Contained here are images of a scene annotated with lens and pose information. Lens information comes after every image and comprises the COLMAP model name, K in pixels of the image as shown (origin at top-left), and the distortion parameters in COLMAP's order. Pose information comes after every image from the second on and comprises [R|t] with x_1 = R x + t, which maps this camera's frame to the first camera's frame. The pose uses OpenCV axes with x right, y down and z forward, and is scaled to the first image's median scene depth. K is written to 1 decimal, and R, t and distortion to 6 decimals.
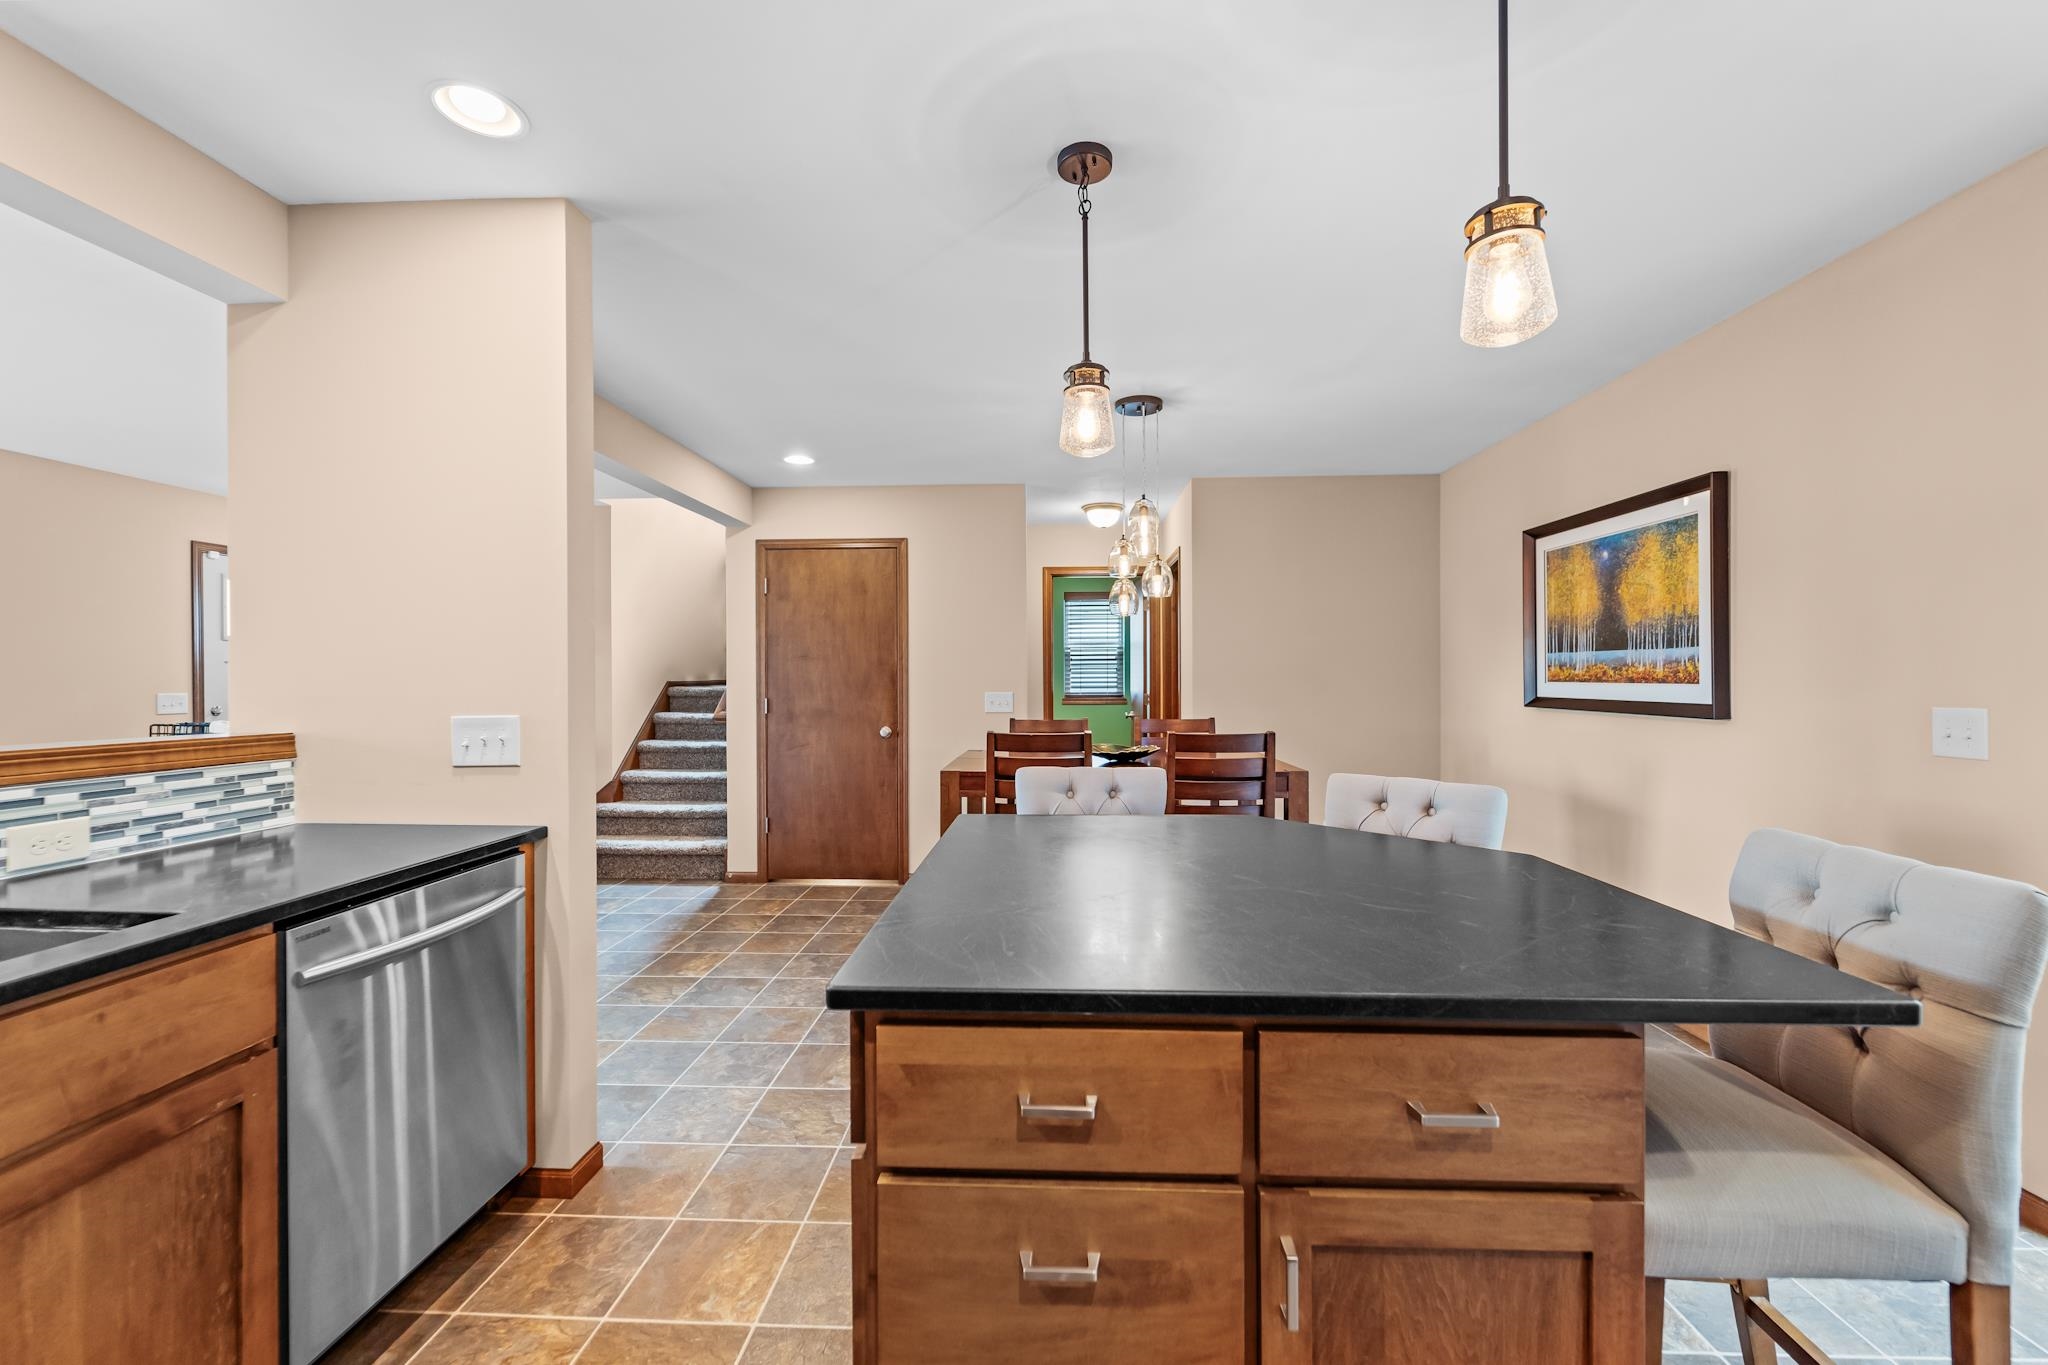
lens RADIAL K [[832.6, 0, 1016.6], [0, 832.6, 682.6], [0, 0, 1]] dist [0.002123, -0.001451]
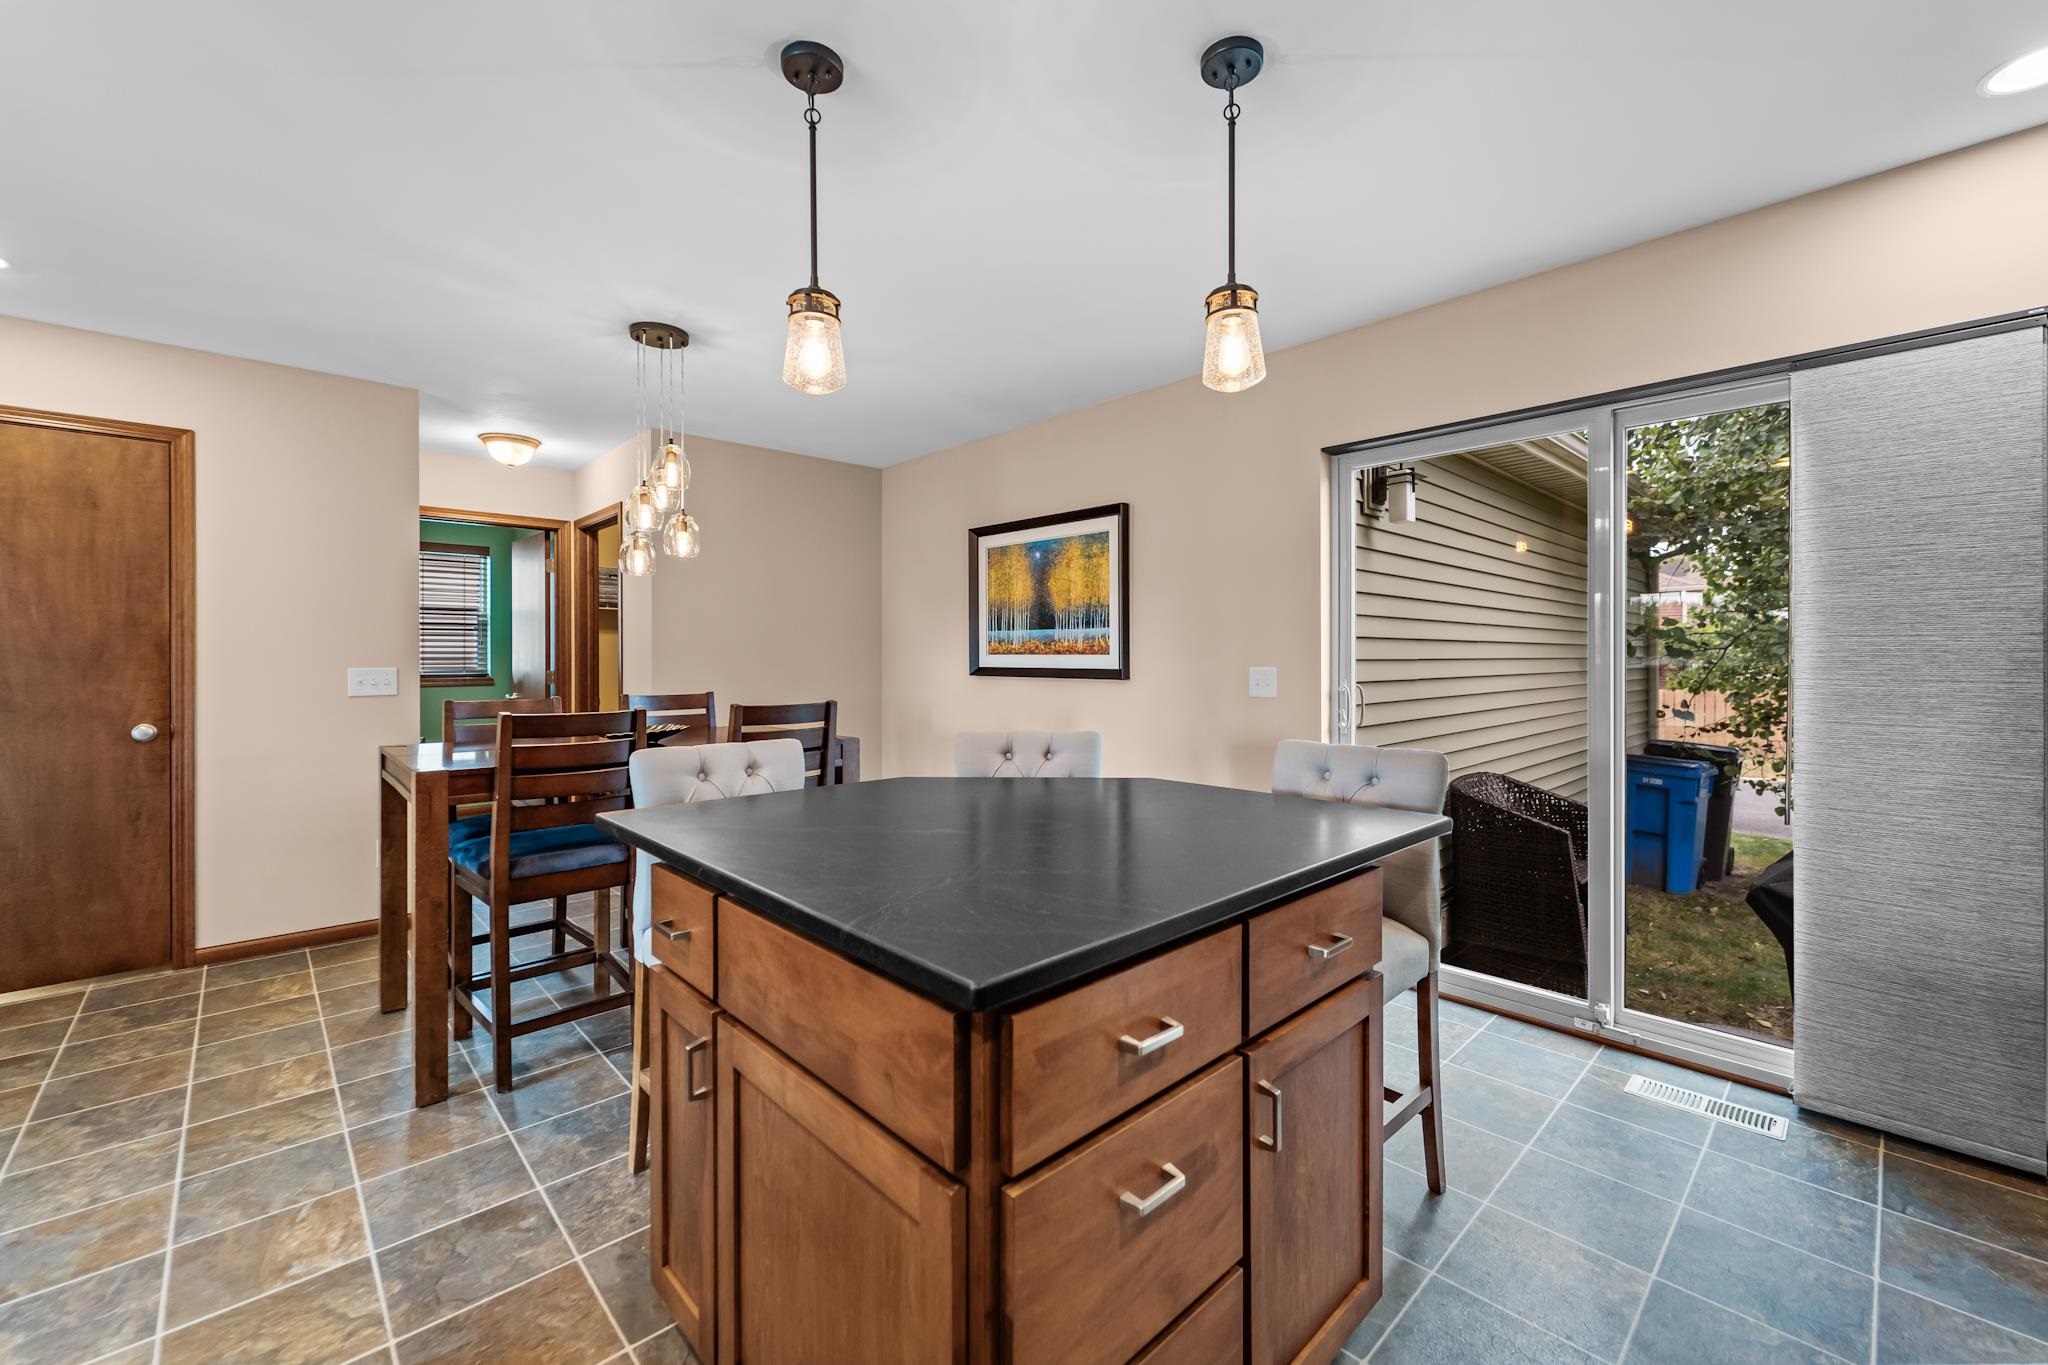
lens RADIAL K [[832.6, 0, 1043.4], [0, 832.6, 663.3], [0, 0, 1]] dist [0.002123, -0.001451]
pose [[0.682094, -0.002605, 0.731260, -0.245988], [0.003500, 0.999994, 0.000297, 0.014433], [-0.731256, 0.002357, 0.682099, 0.122201]]
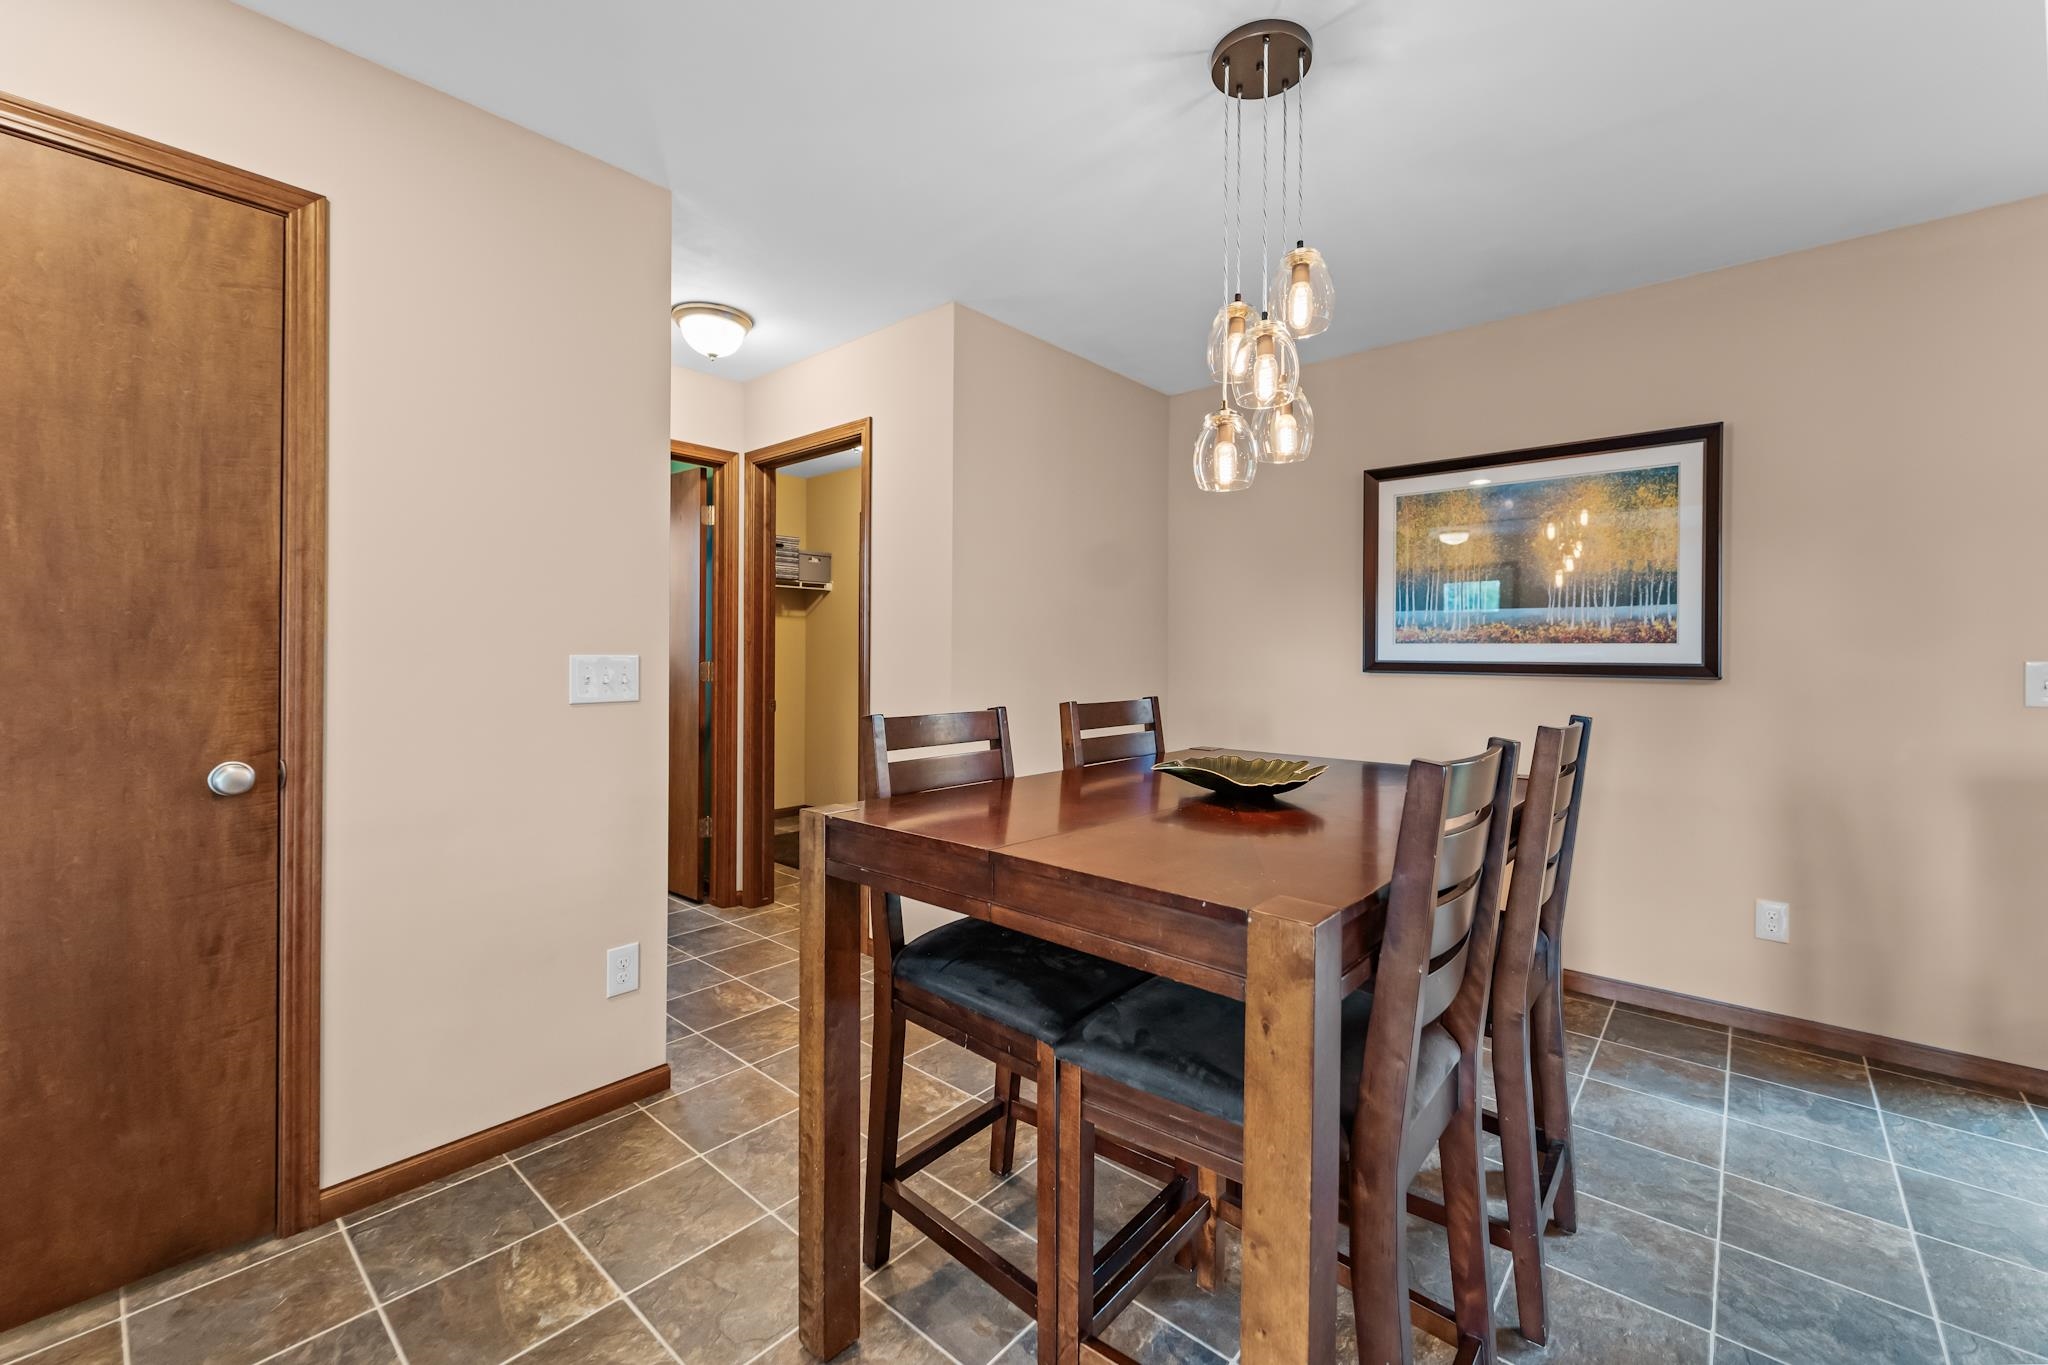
lens RADIAL K [[832.6, 0, 1047.6], [0, 832.6, 654.5], [0, 0, 1]] dist [0.002123, -0.001451]
pose [[0.612639, 0.005859, 0.790341, -0.348216], [-0.003519, 0.999983, -0.004685, 0.019771], [-0.790355, 0.000089, 0.612649, 0.896168]]
